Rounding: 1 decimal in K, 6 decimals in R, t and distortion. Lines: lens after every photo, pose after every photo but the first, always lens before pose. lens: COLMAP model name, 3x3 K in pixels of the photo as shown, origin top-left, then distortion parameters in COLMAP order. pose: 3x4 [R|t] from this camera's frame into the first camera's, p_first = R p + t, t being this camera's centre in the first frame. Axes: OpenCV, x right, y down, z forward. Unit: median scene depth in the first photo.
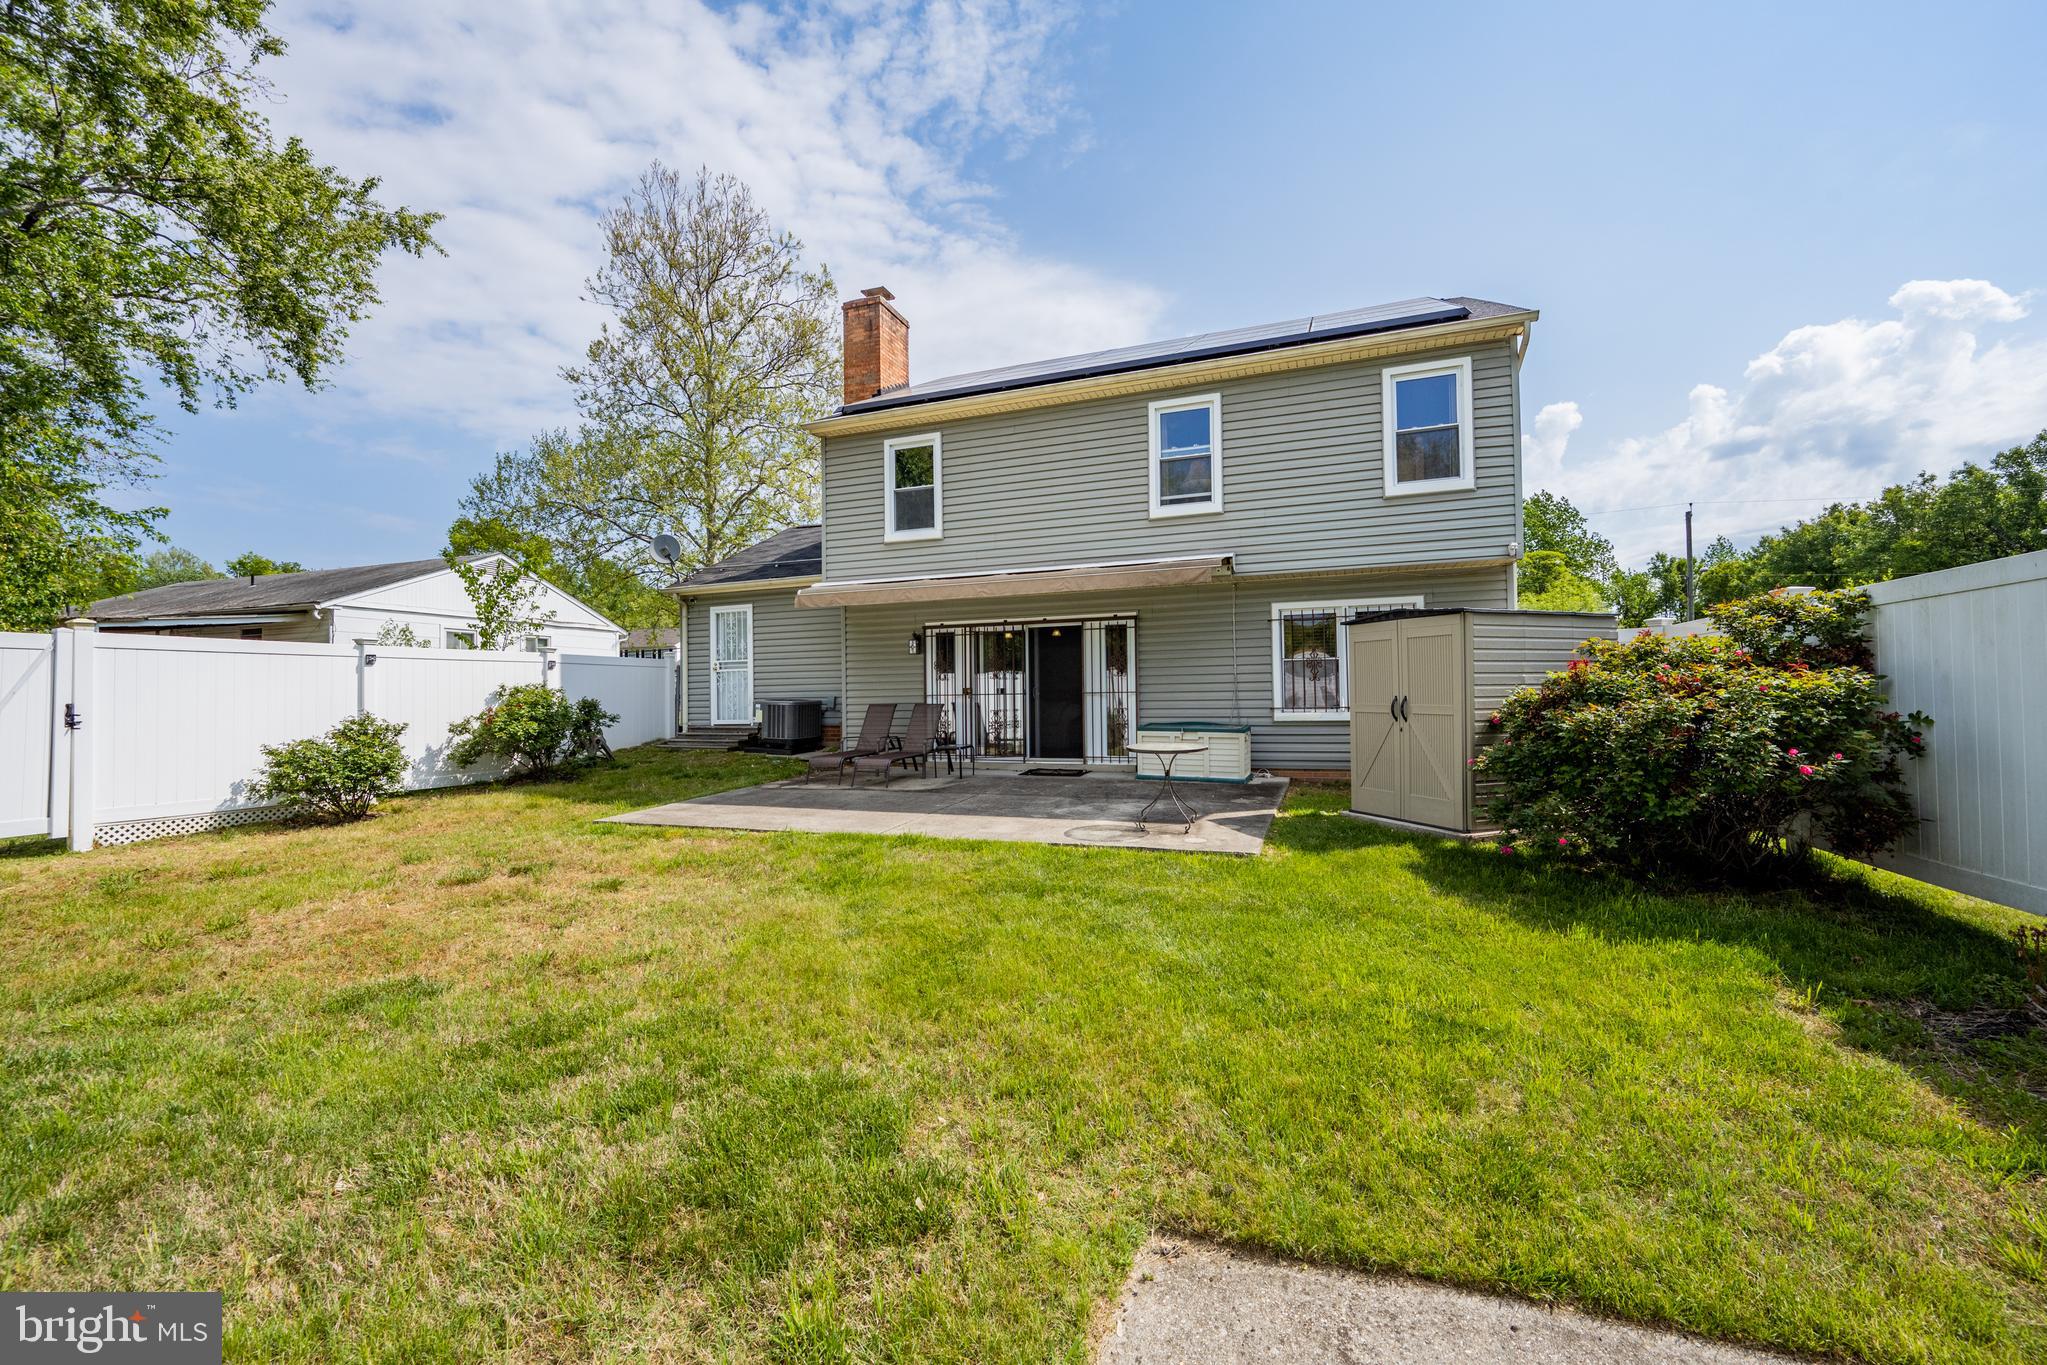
lens RADIAL K [[865.8, 0, 1031.1], [0, 865.8, 682.4], [0, 0, 1]] dist [-0.006220, 0.000047]
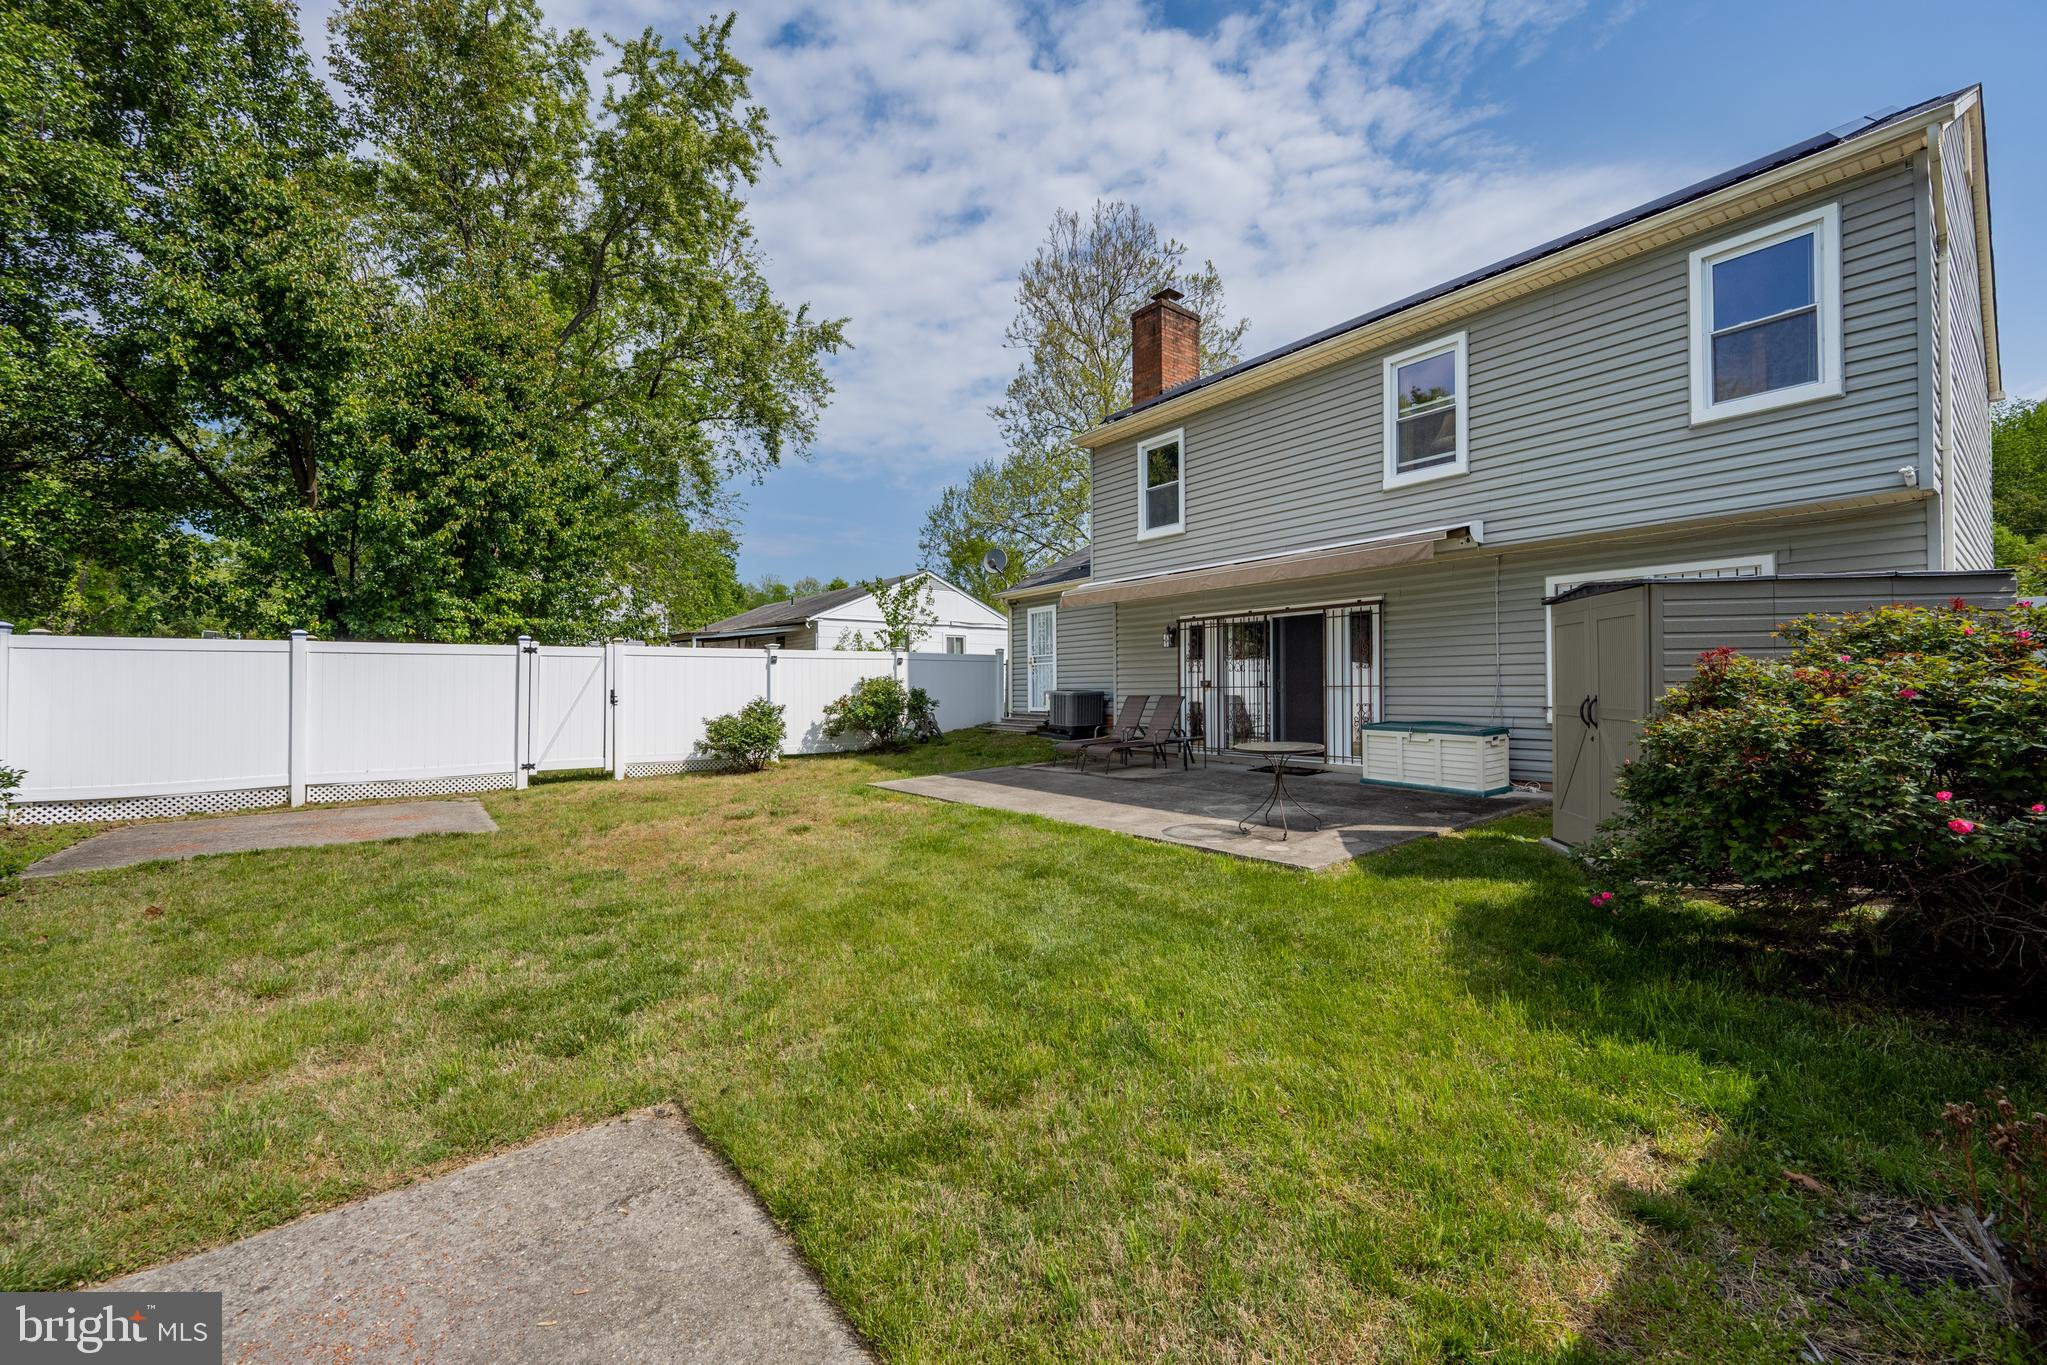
lens RADIAL K [[853.6, 0, 979.5], [0, 853.6, 683.7], [0, 0, 1]] dist [-0.000672, -0.000050]
pose [[0.825364, 0.005590, -0.564573, 0.265411], [0.002495, 0.999905, 0.013547, -0.003906], [0.564595, -0.012590, 0.825272, 0.040183]]
